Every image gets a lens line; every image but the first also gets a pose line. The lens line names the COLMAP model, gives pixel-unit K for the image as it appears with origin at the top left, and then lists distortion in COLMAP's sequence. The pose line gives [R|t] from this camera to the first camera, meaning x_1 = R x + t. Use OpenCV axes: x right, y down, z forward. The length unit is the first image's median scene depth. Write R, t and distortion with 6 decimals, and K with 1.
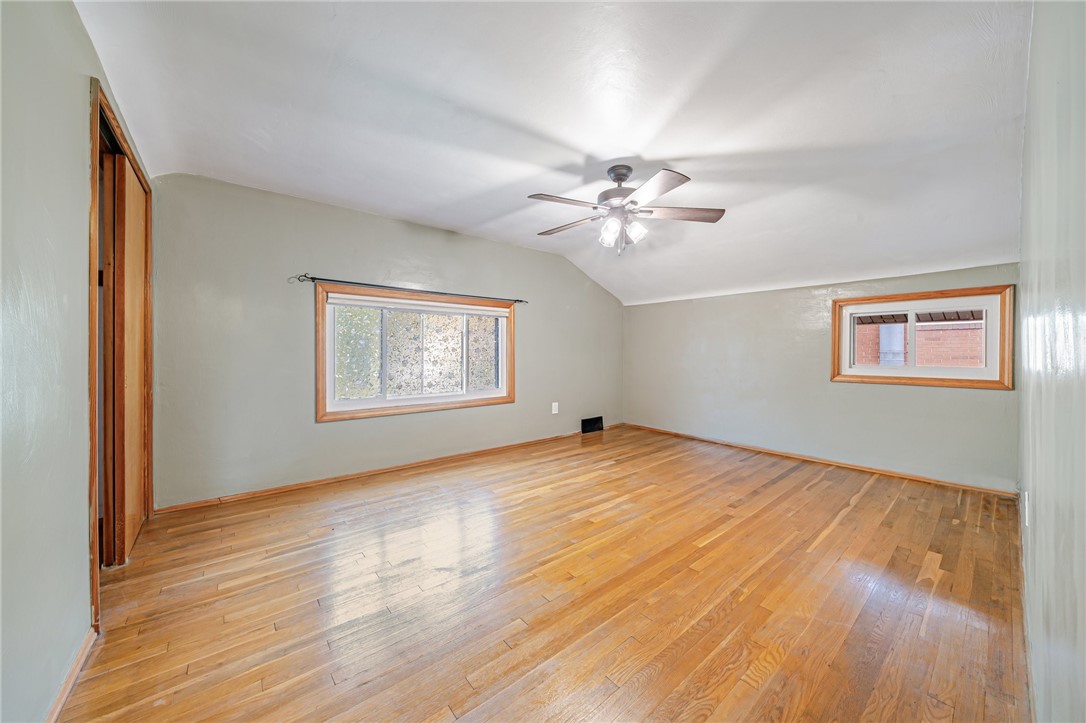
lens RADIAL K [[380.7, 0, 536.2], [0, 380.7, 362.0], [0, 0, 1]] dist [-0.003907, -0.000012]
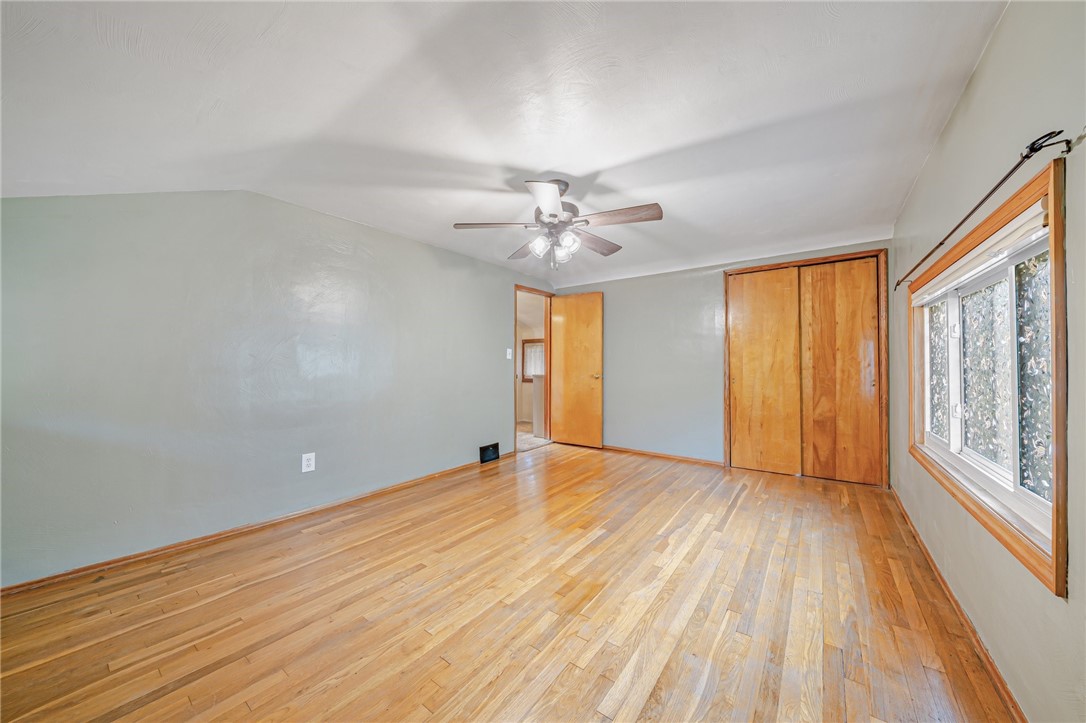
lens RADIAL K [[380.7, 0, 536.2], [0, 380.7, 362.0], [0, 0, 1]] dist [-0.003907, -0.000012]
pose [[-0.970379, -0.001893, -0.241580, 0.483486], [-0.004589, 0.999933, 0.010601, -0.047825], [0.241543, 0.011396, -0.970323, 1.840822]]
